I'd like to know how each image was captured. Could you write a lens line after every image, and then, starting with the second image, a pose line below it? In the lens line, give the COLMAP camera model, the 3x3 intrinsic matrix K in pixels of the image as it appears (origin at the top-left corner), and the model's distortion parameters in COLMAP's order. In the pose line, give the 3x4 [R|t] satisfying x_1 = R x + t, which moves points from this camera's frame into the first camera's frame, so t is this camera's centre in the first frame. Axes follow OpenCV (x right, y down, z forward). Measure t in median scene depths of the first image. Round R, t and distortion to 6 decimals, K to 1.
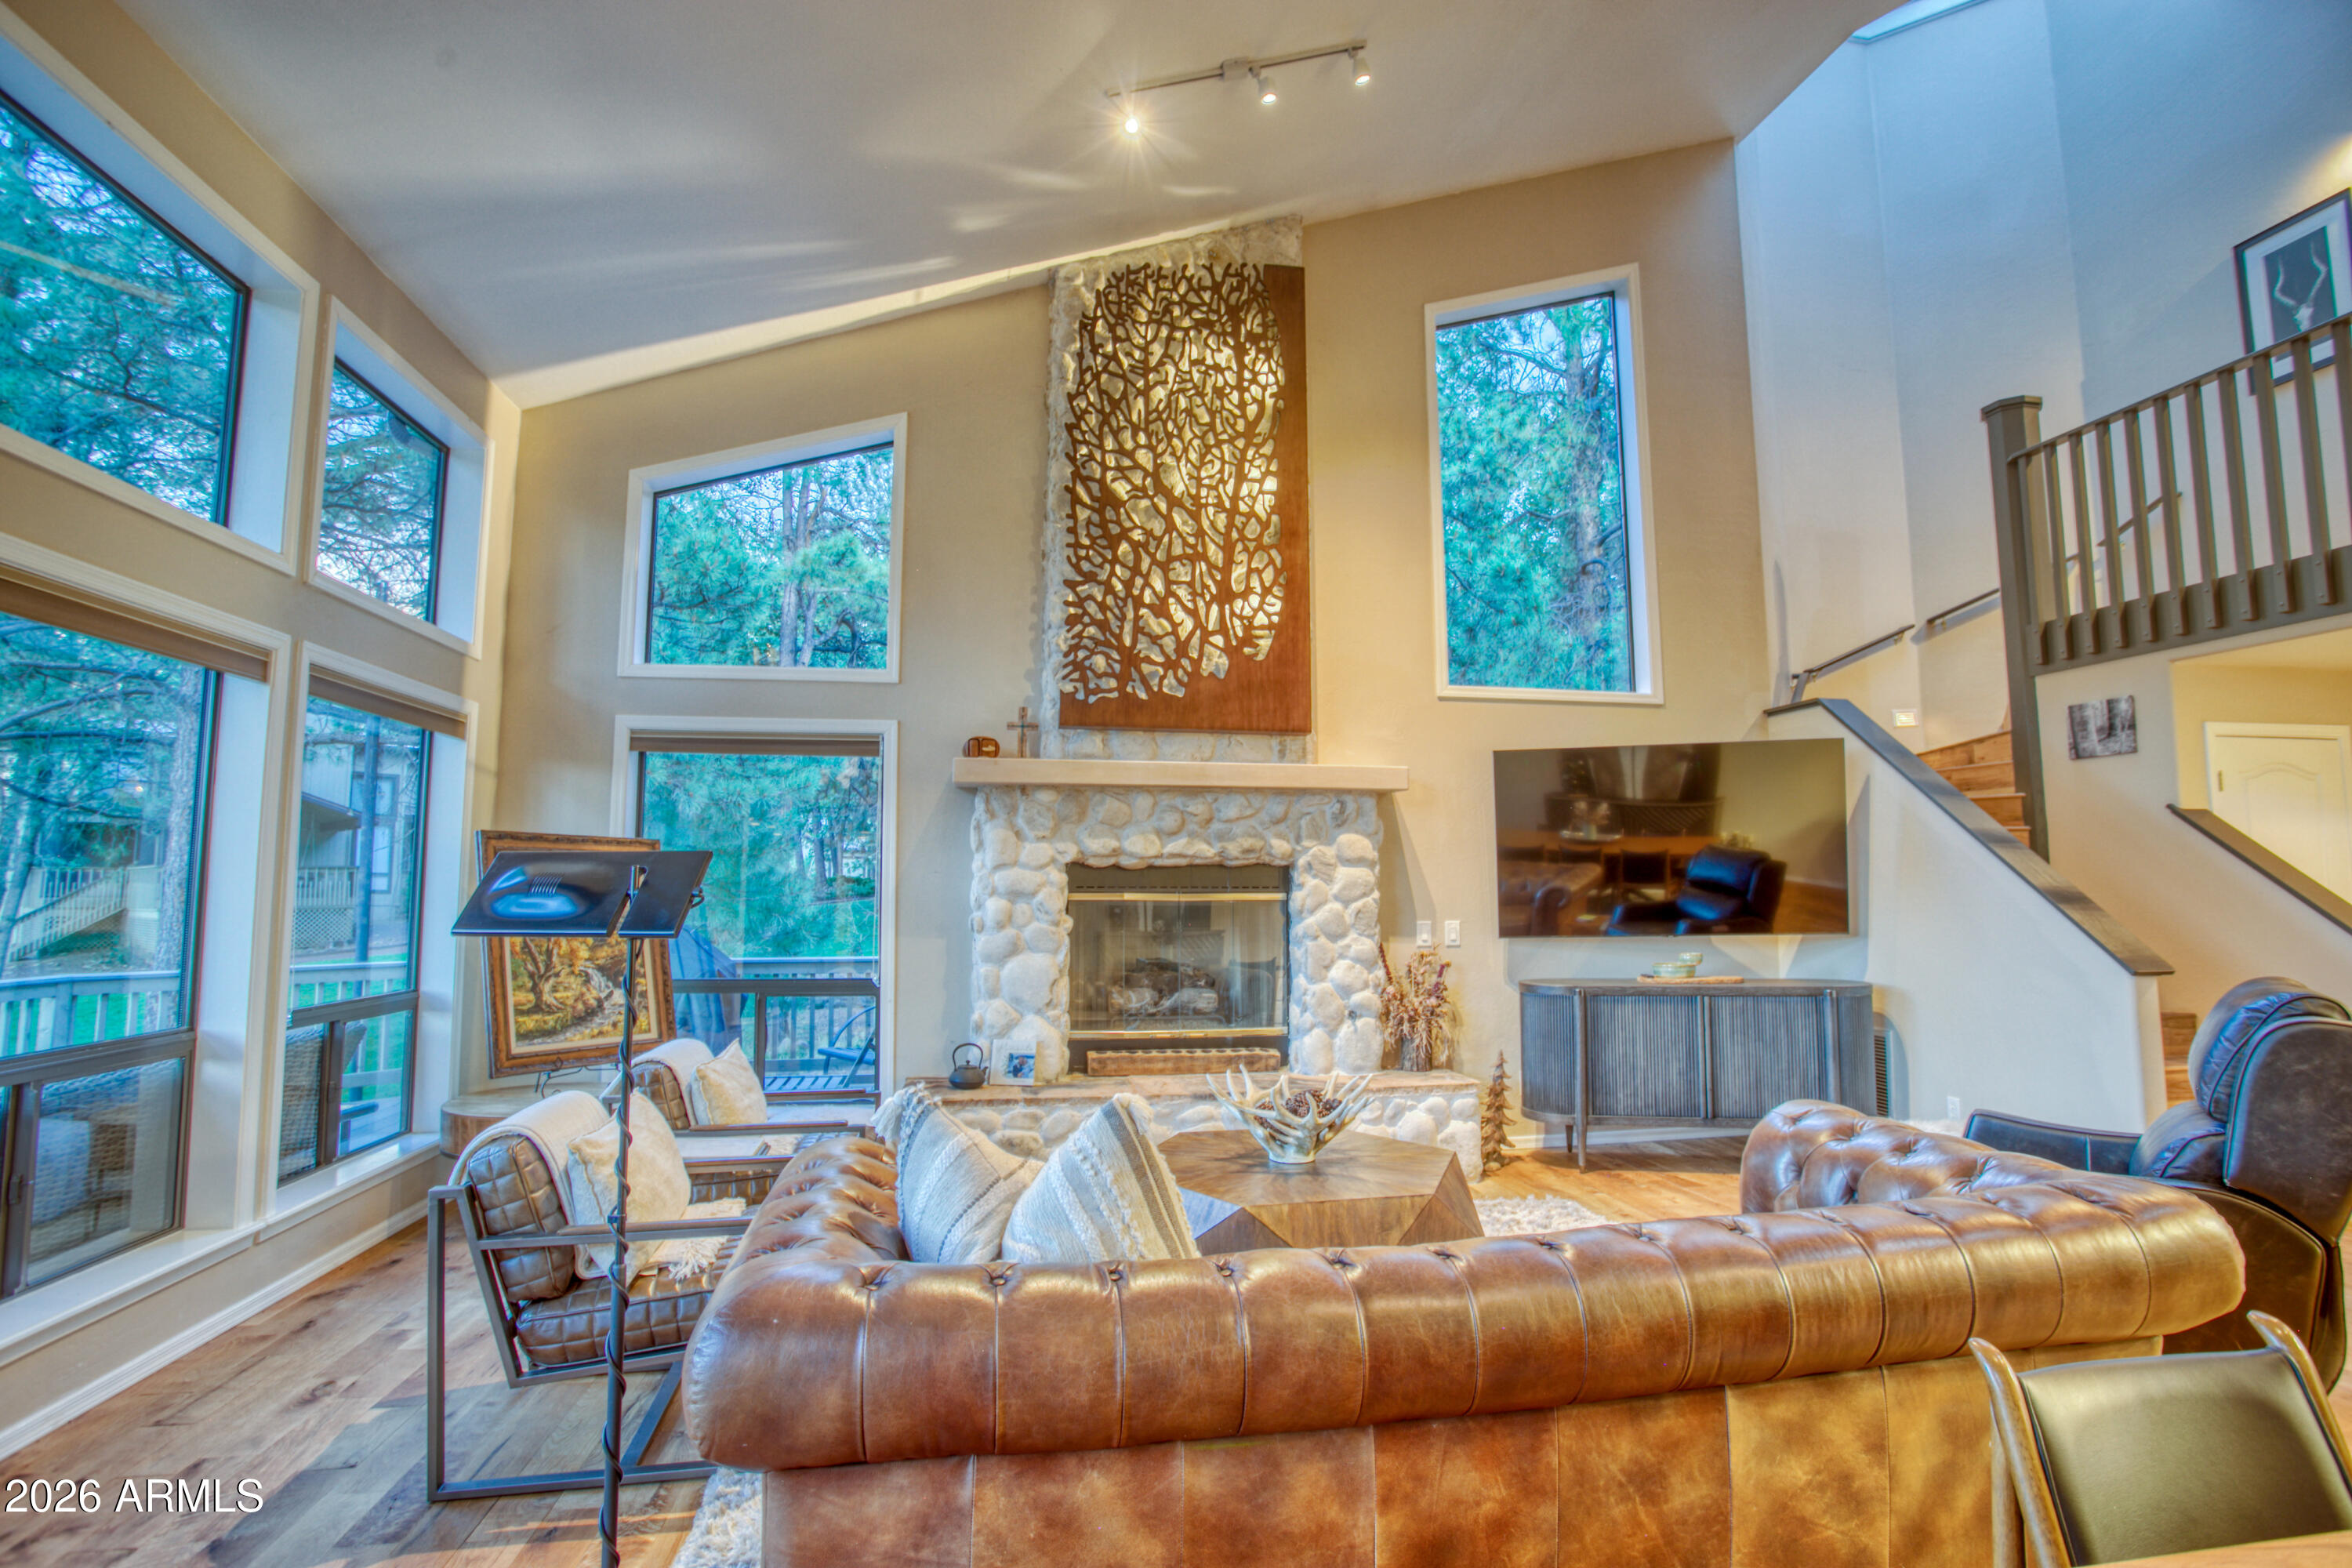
lens RADIAL K [[1131.9, 0, 1176.0], [0, 1131.9, 784.0], [0, 0, 1]] dist [-0.079131, 0.014863]
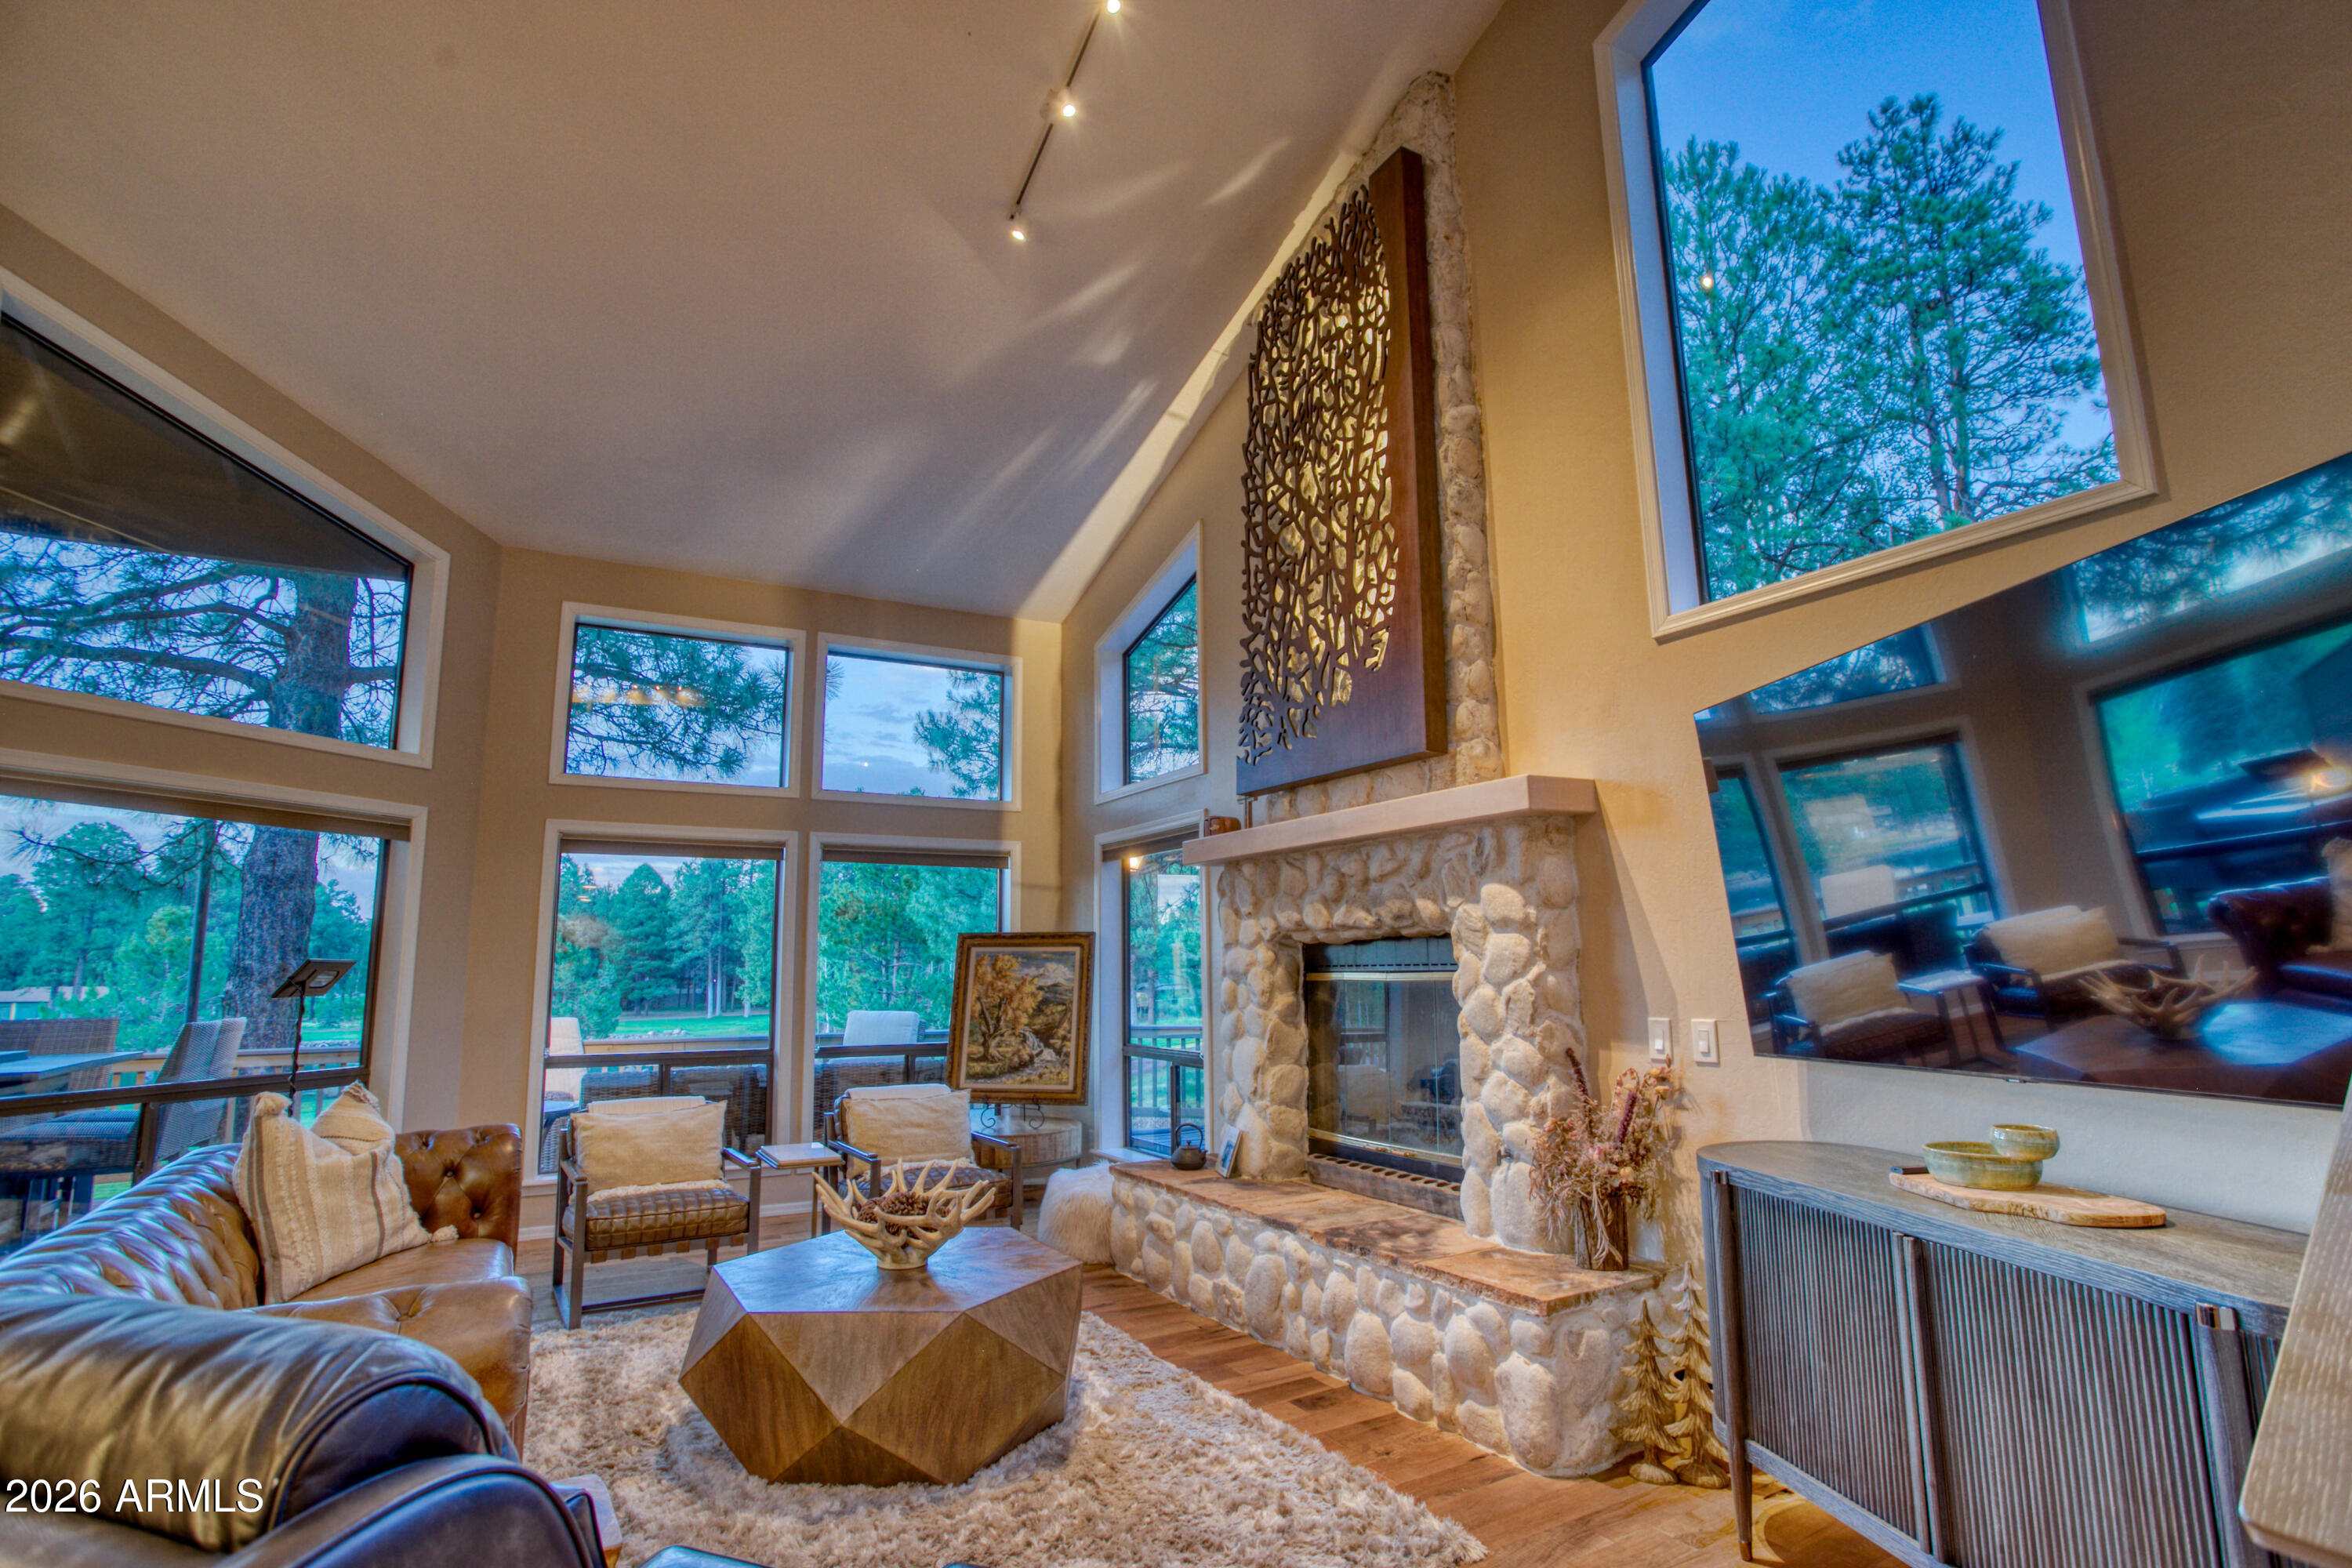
lens RADIAL K [[1124.1, 0, 1169.0], [0, 1124.1, 788.5], [0, 0, 1]] dist [-0.074789, 0.025698]
pose [[0.364683, -0.149282, -0.919087, 0.715429], [0.100394, 0.987614, -0.120577, 0.048938], [0.925704, -0.048299, 0.375153, 0.575198]]
